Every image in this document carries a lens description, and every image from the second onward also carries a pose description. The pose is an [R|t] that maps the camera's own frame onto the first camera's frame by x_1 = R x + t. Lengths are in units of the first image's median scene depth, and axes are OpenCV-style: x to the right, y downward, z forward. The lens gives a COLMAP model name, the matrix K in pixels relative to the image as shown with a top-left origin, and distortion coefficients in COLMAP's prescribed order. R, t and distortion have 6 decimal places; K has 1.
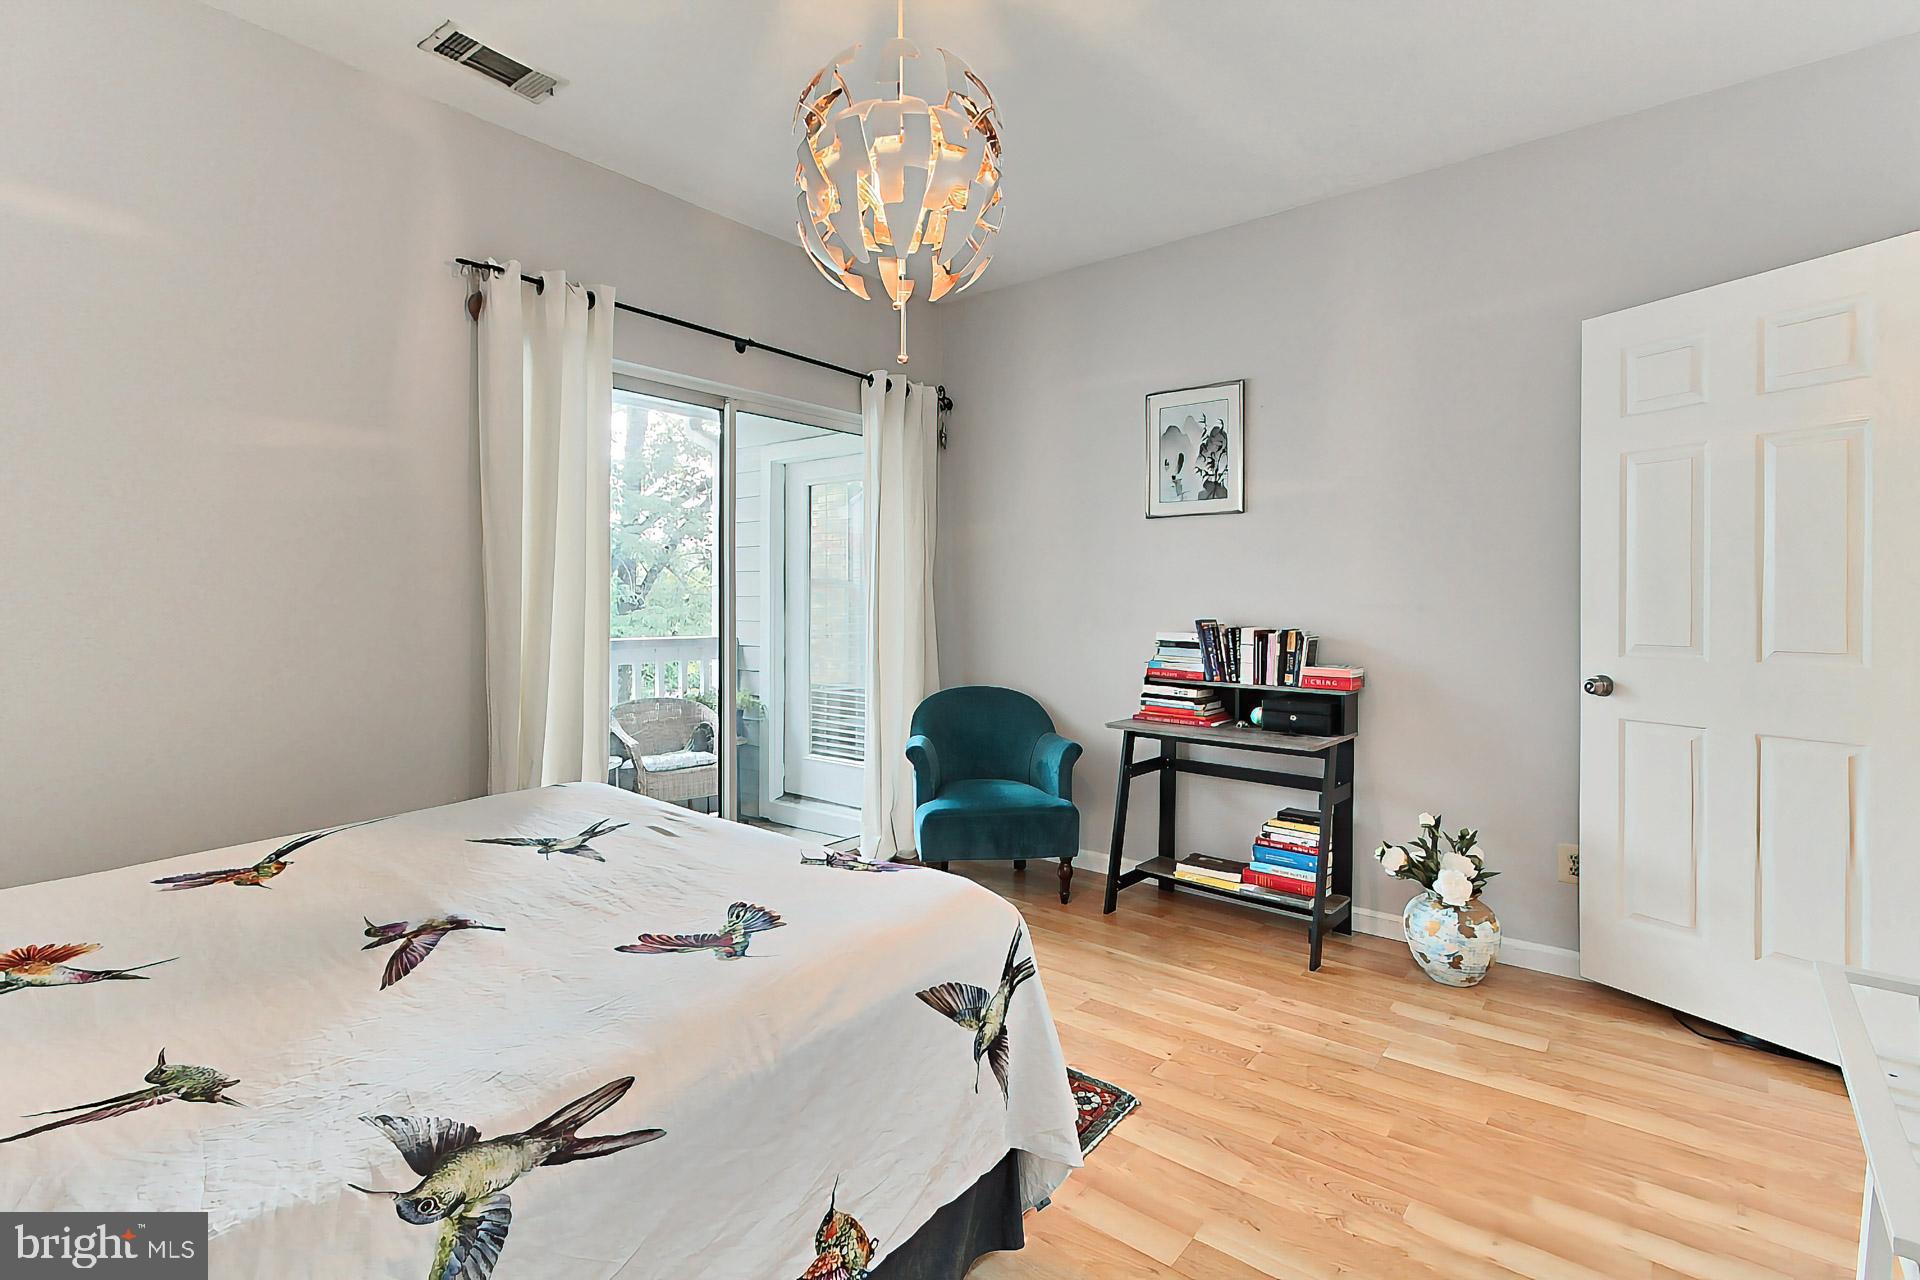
lens RADIAL K [[889.1, 0, 970.0], [0, 889.1, 612.4], [0, 0, 1]] dist [0.030205, -0.017296]
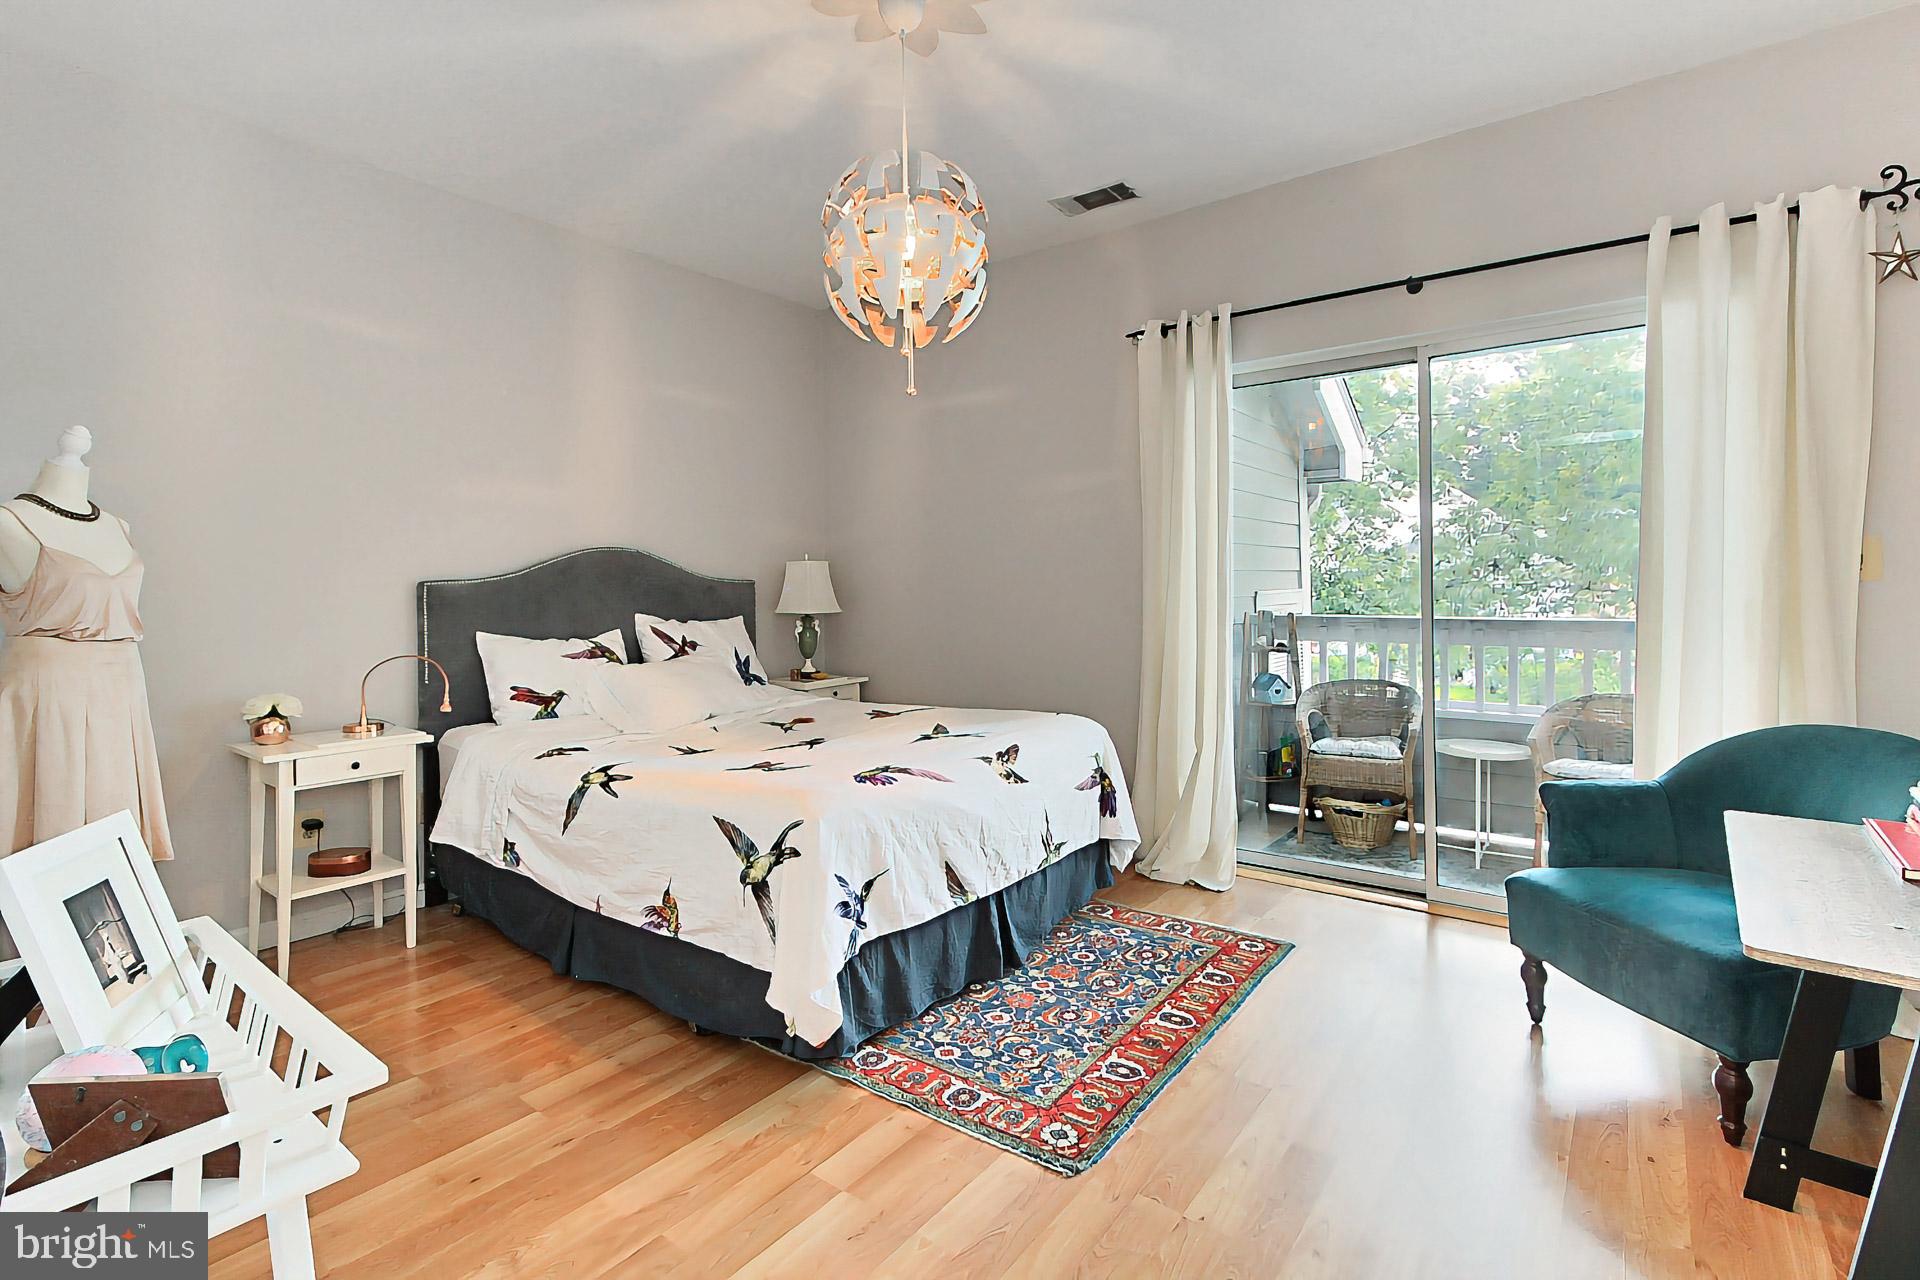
lens RADIAL K [[873.9, 0, 963.5], [0, 873.9, 625.0], [0, 0, 1]] dist [0.000703, 0.000308]
pose [[0.031414, 0.032827, -0.998967, 1.422475], [-0.000986, 0.999461, 0.032812, 0.012803], [0.999506, -0.000046, 0.031430, 1.274211]]
